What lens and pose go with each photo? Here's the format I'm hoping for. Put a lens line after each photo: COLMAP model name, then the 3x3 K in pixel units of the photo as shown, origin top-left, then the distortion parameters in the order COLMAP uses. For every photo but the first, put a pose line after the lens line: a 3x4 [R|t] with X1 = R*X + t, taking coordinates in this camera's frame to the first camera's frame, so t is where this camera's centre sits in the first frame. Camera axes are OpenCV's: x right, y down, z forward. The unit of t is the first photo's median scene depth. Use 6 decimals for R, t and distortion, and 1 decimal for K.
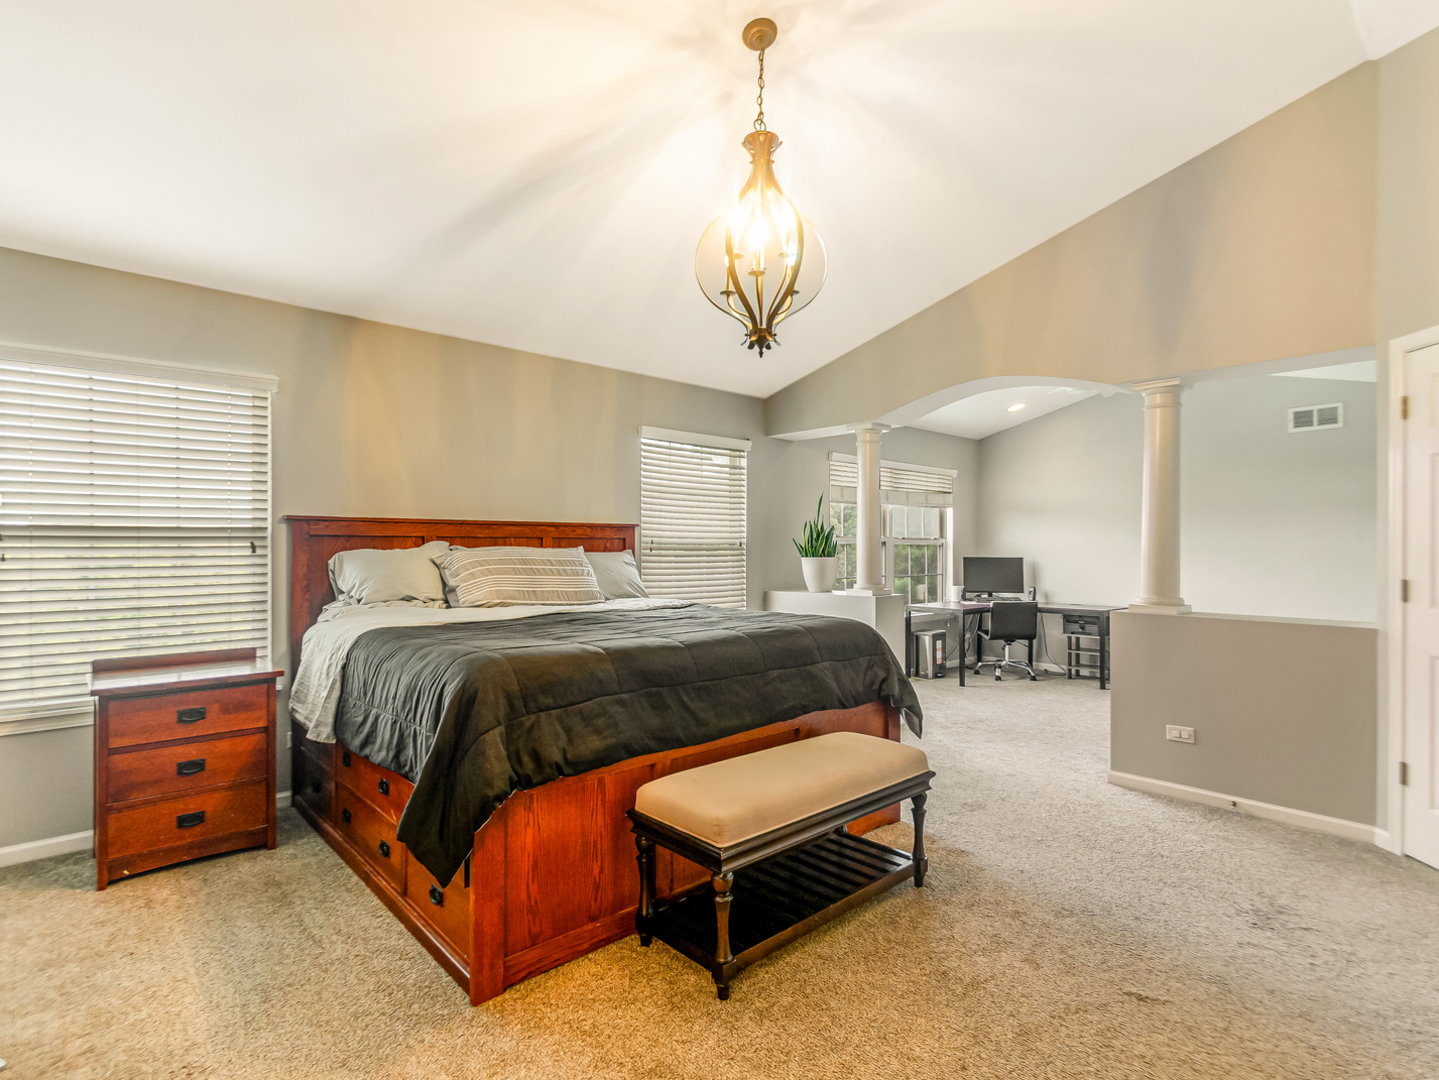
lens RADIAL K [[736.6, 0, 734.6], [0, 736.6, 552.7], [0, 0, 1]] dist [-0.004824, -0.000946]
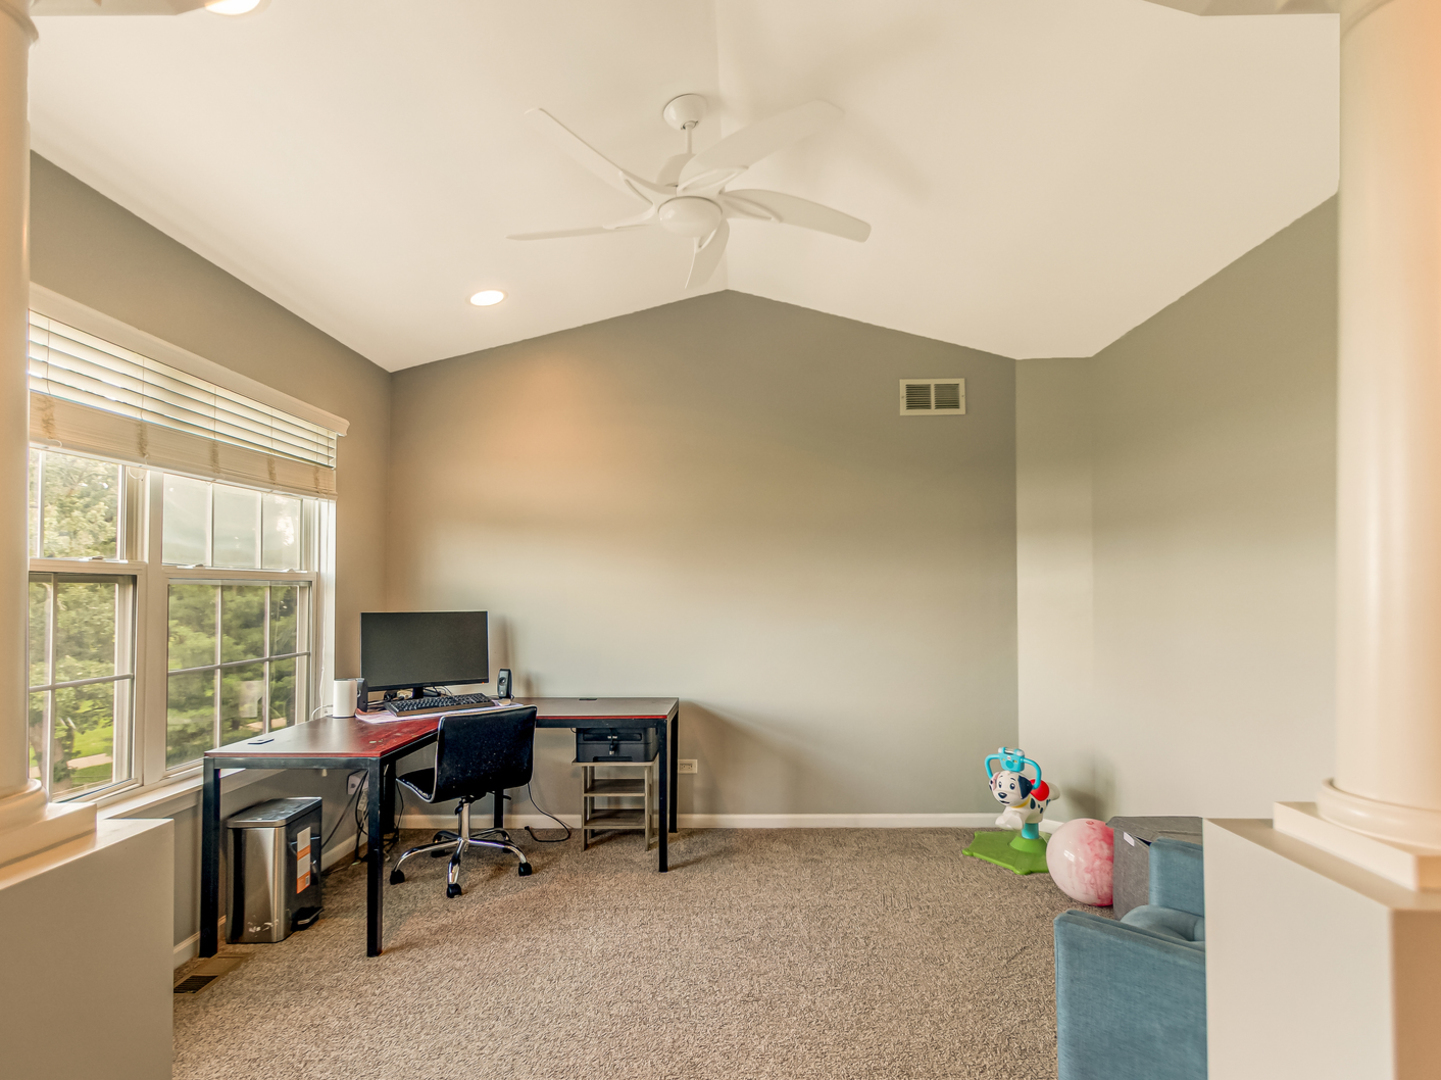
lens RADIAL K [[753.5, 0, 730.3], [0, 753.5, 582.0], [0, 0, 1]] dist [-0.001133, 0.000178]
pose [[0.685586, 0.014775, 0.727842, 0.140949], [0.007385, 0.999601, -0.027249, 0.001731], [-0.727954, 0.024057, 0.685204, 0.561233]]
